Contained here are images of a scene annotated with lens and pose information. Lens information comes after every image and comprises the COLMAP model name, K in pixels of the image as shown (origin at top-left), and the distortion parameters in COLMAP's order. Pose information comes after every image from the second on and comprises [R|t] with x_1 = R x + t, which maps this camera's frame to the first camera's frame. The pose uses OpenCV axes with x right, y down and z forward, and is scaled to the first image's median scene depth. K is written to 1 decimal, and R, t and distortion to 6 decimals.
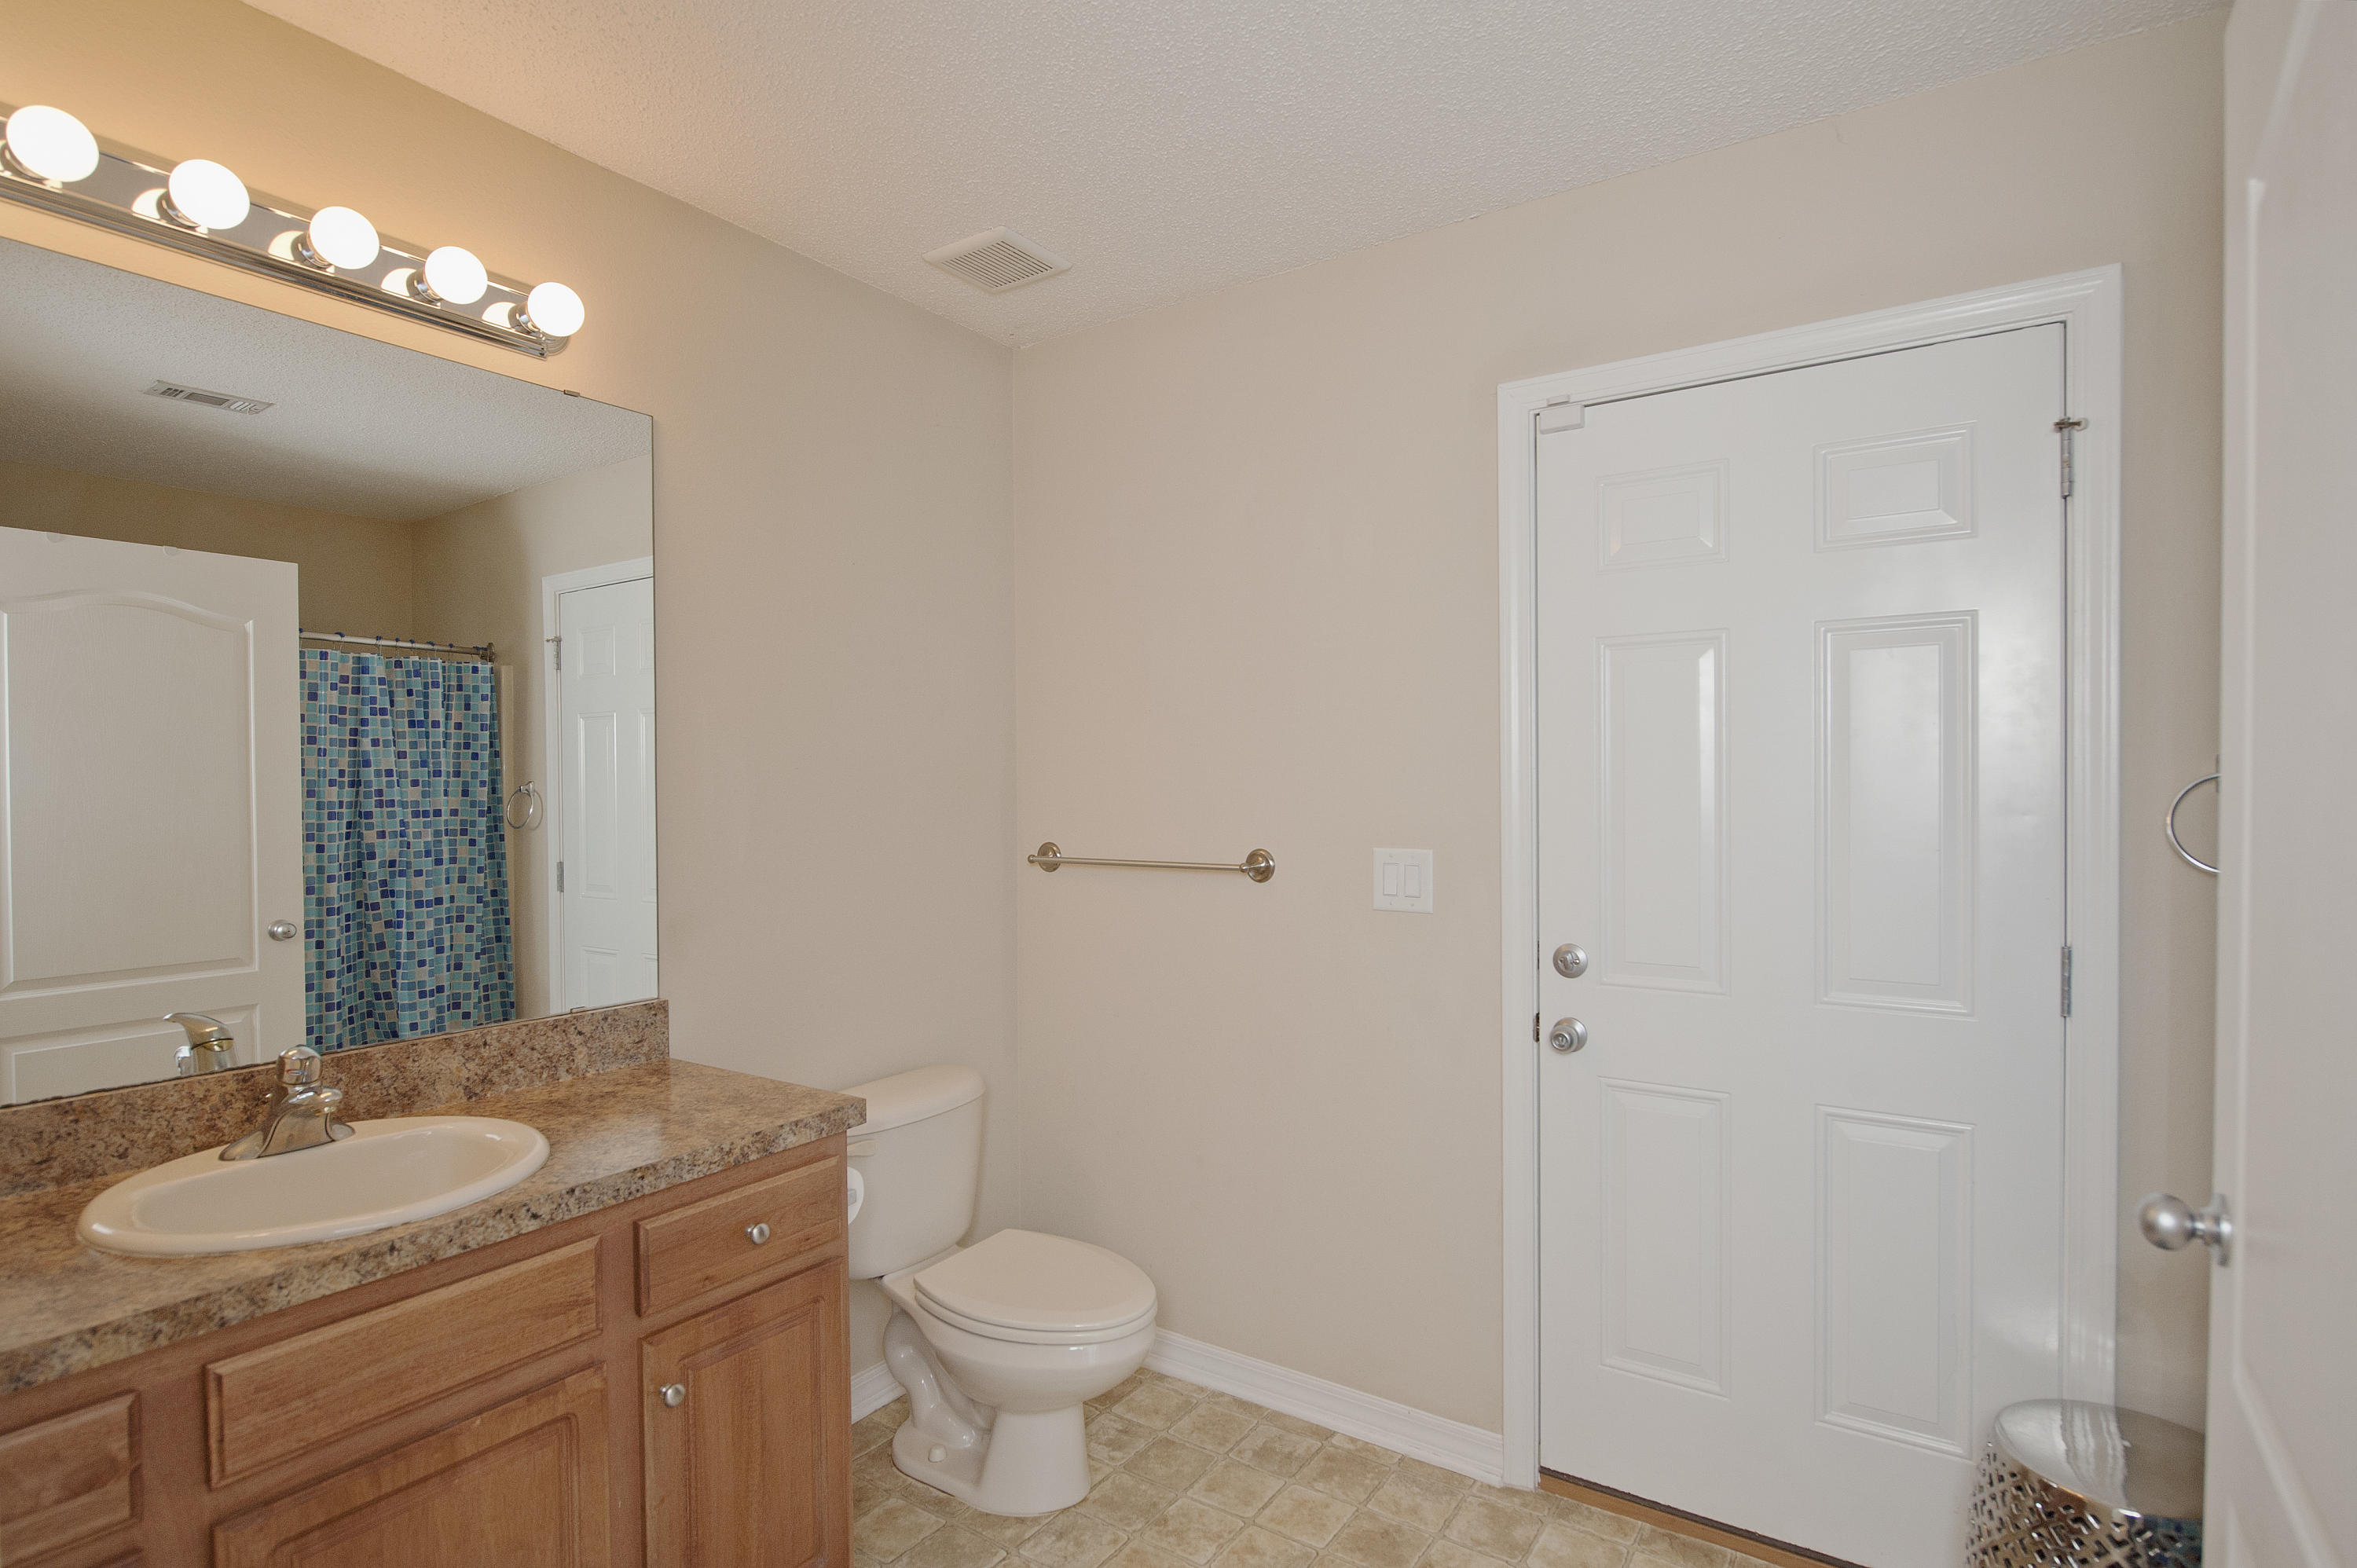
lens RADIAL K [[1166.2, 0, 1196.1], [0, 1166.2, 796.3], [0, 0, 1]] dist [-0.019763, 0.000427]
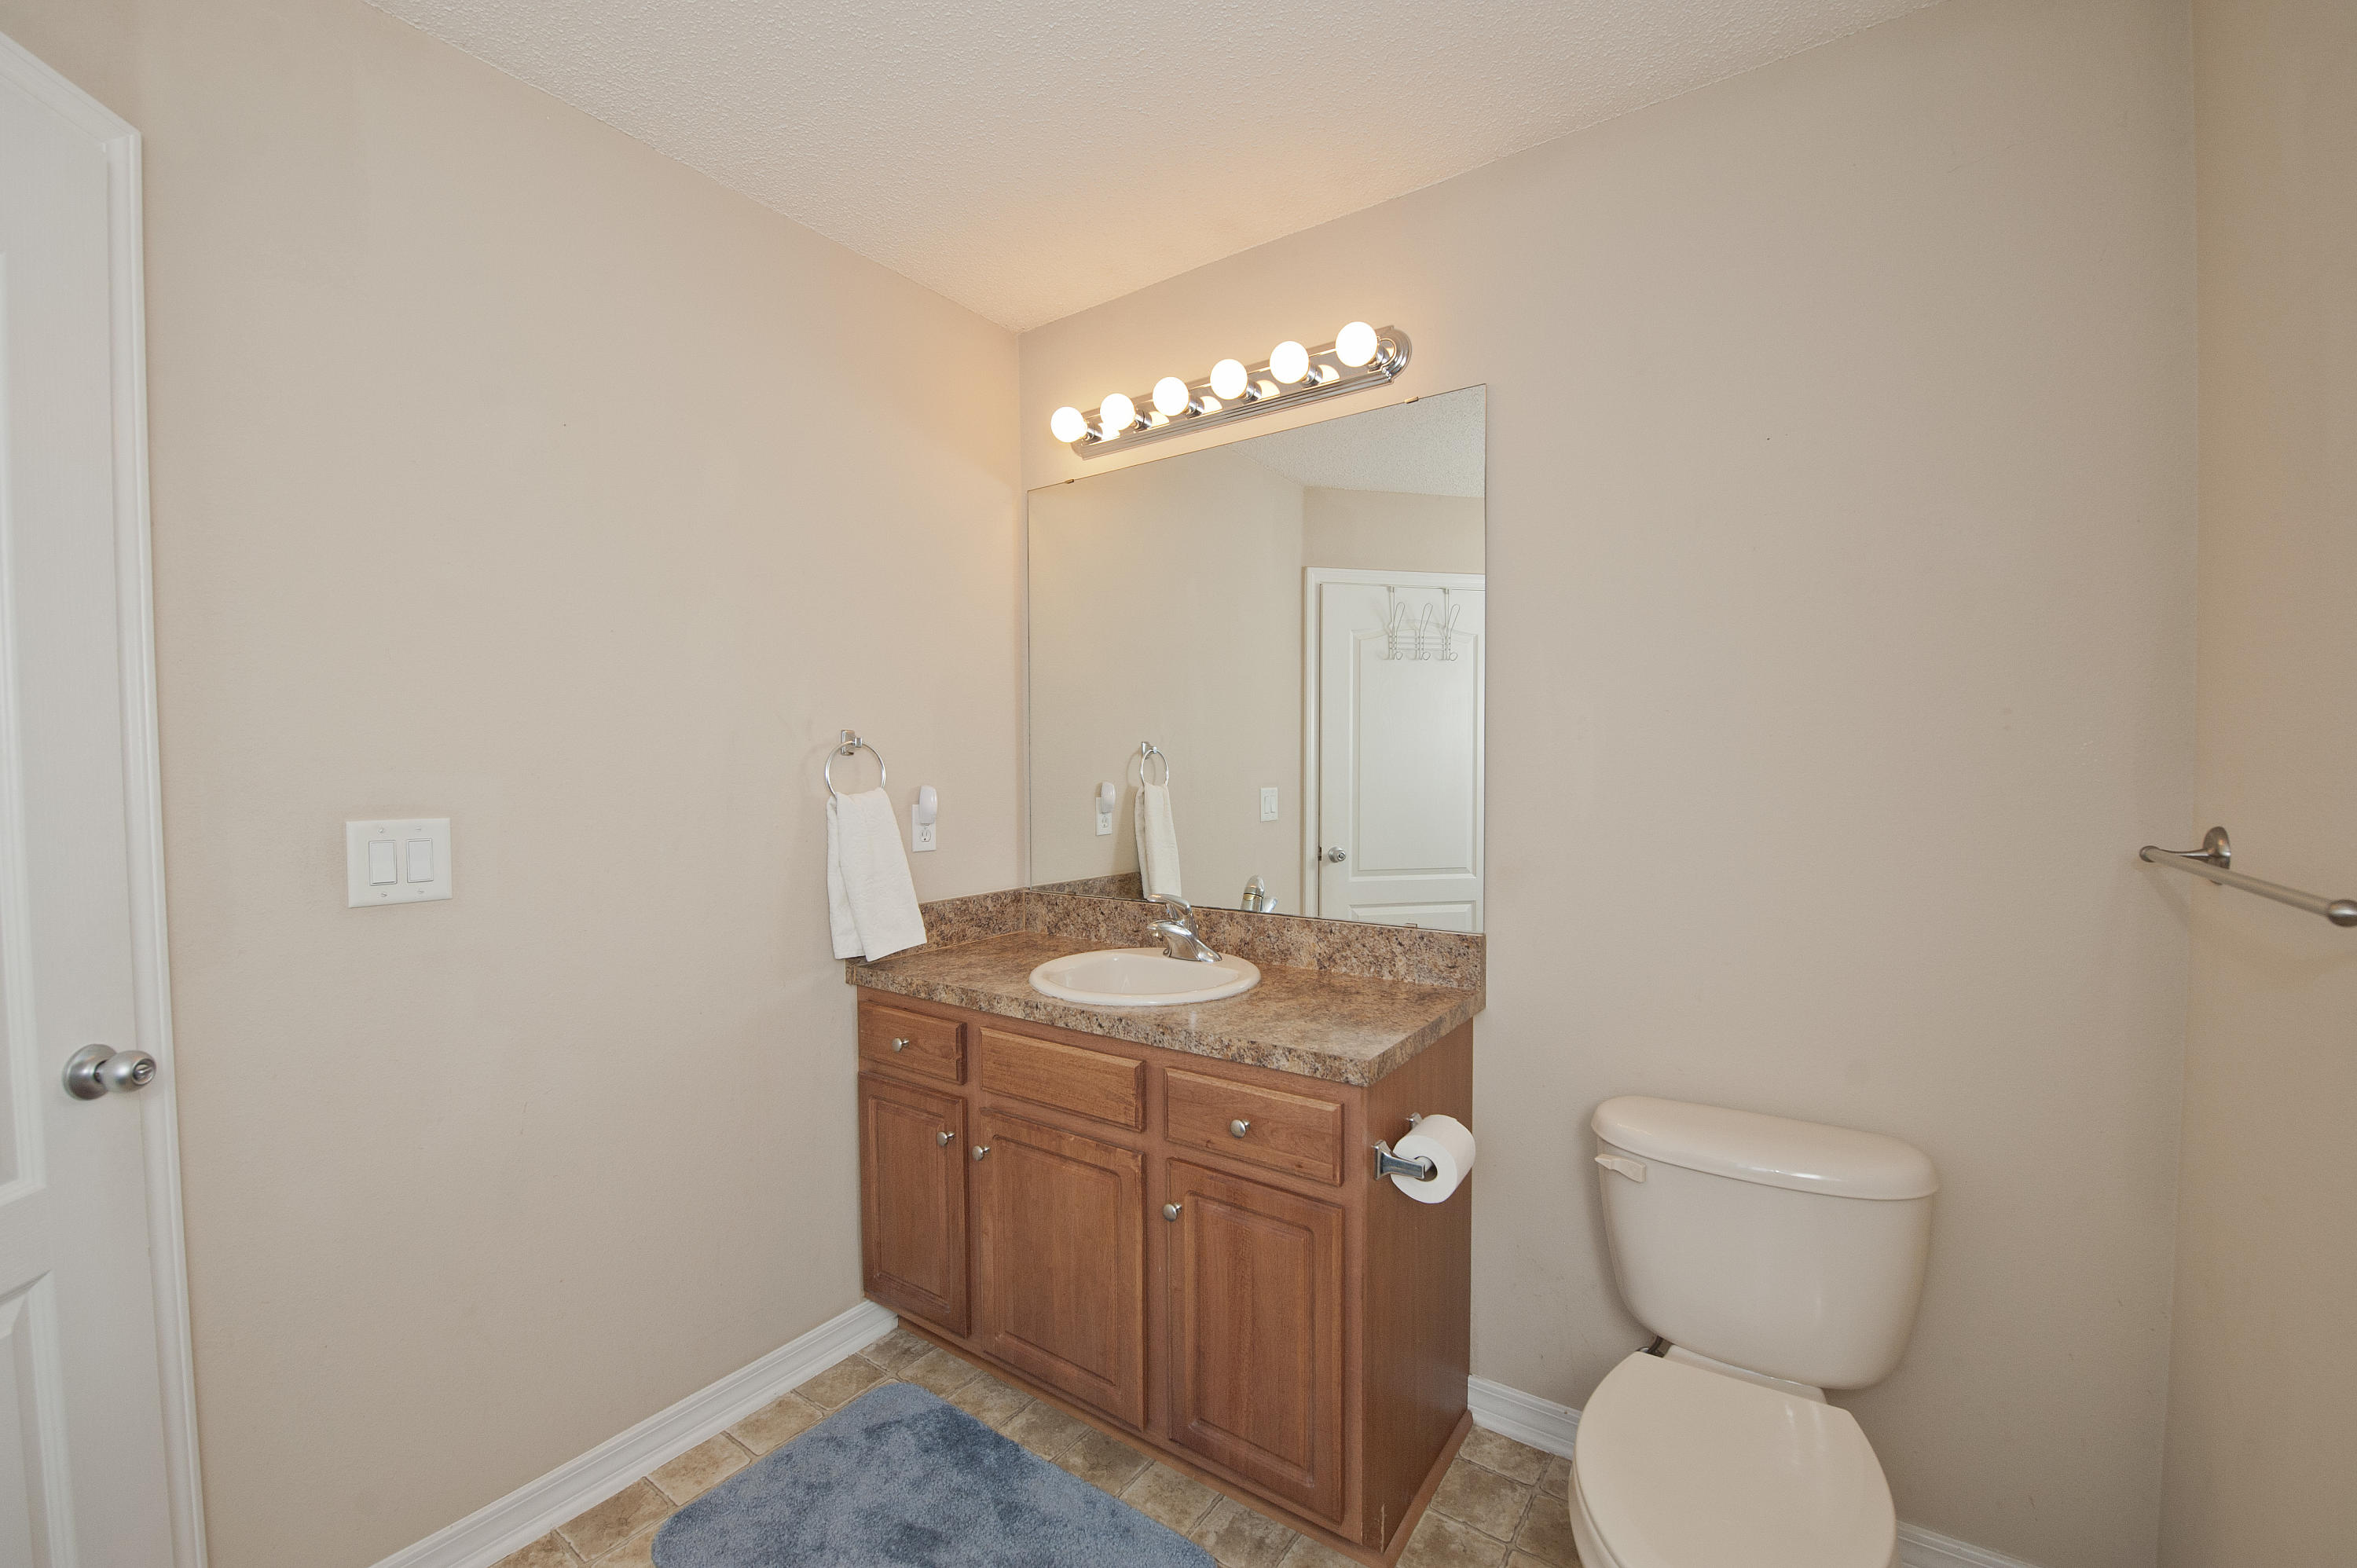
lens RADIAL K [[968.3, 0, 1184.6], [0, 968.3, 792.6], [0, 0, 1]] dist [-0.008465, -0.000234]
pose [[-0.032822, 0.039205, -0.998692, 0.538386], [-0.004761, 0.999213, 0.039382, 0.013536], [0.999450, 0.006047, -0.032609, 0.951141]]
